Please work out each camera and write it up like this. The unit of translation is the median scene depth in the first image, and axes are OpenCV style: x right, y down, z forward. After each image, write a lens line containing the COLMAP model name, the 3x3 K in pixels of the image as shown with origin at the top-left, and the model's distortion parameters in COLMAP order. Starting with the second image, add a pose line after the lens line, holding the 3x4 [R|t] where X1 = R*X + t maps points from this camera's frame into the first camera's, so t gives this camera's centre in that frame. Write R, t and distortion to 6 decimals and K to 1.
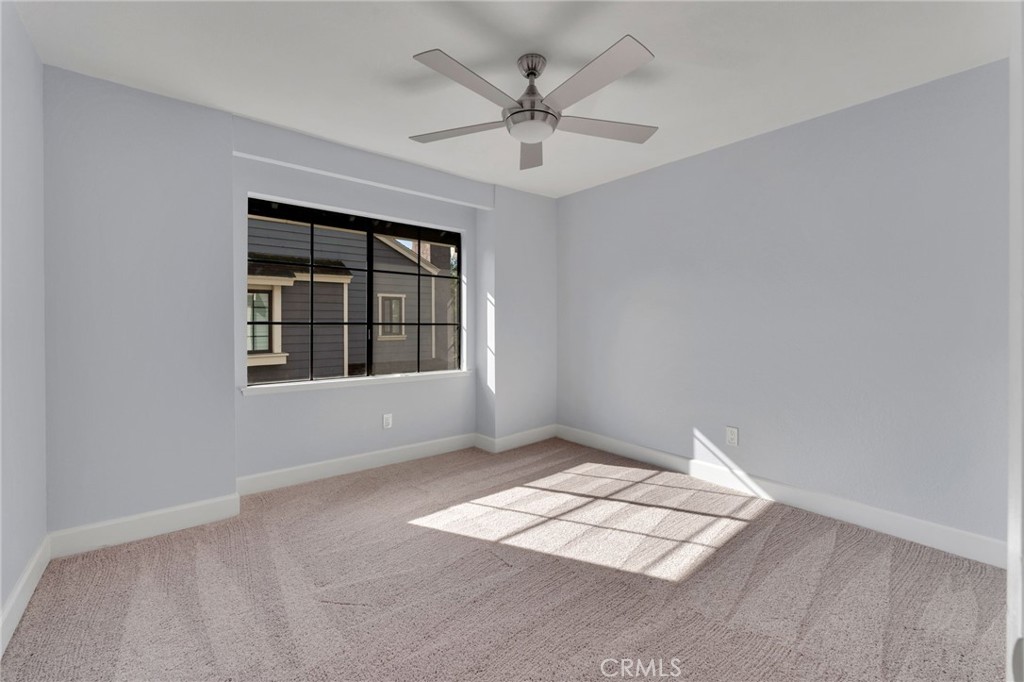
lens RADIAL K [[419.8, 0, 510.5], [0, 419.8, 324.6], [0, 0, 1]] dist [0.001242, 0.000087]
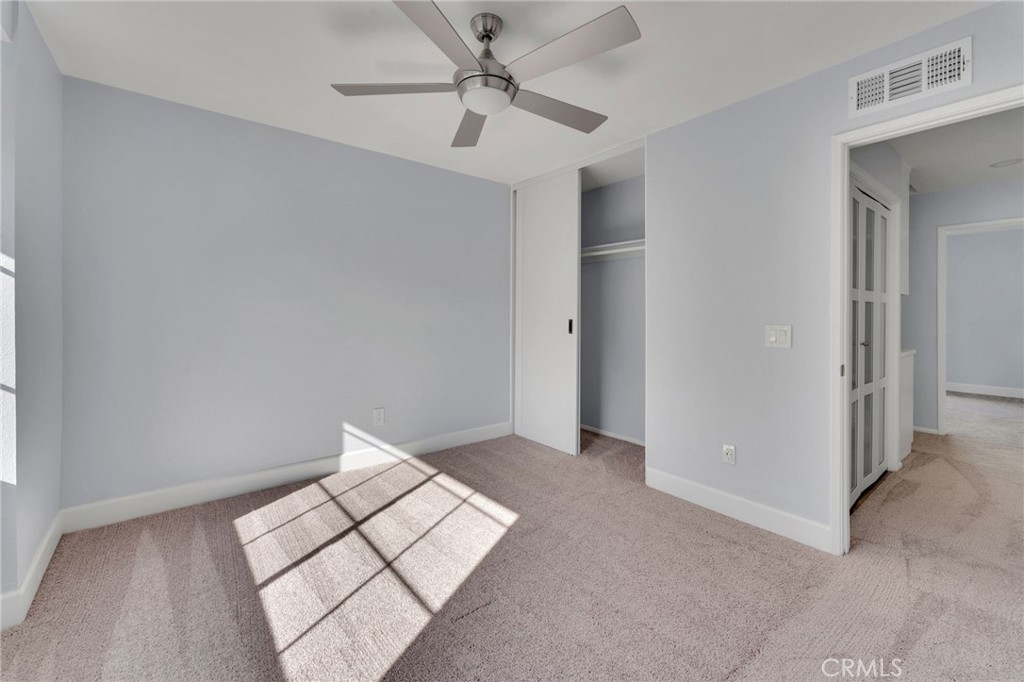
lens RADIAL K [[419.8, 0, 510.5], [0, 419.8, 324.6], [0, 0, 1]] dist [0.001242, 0.000087]
pose [[0.003224, -0.025583, 0.999667, -0.615801], [-0.011694, 0.999603, 0.025619, -0.012828], [-0.999926, -0.011773, 0.002923, 0.698703]]
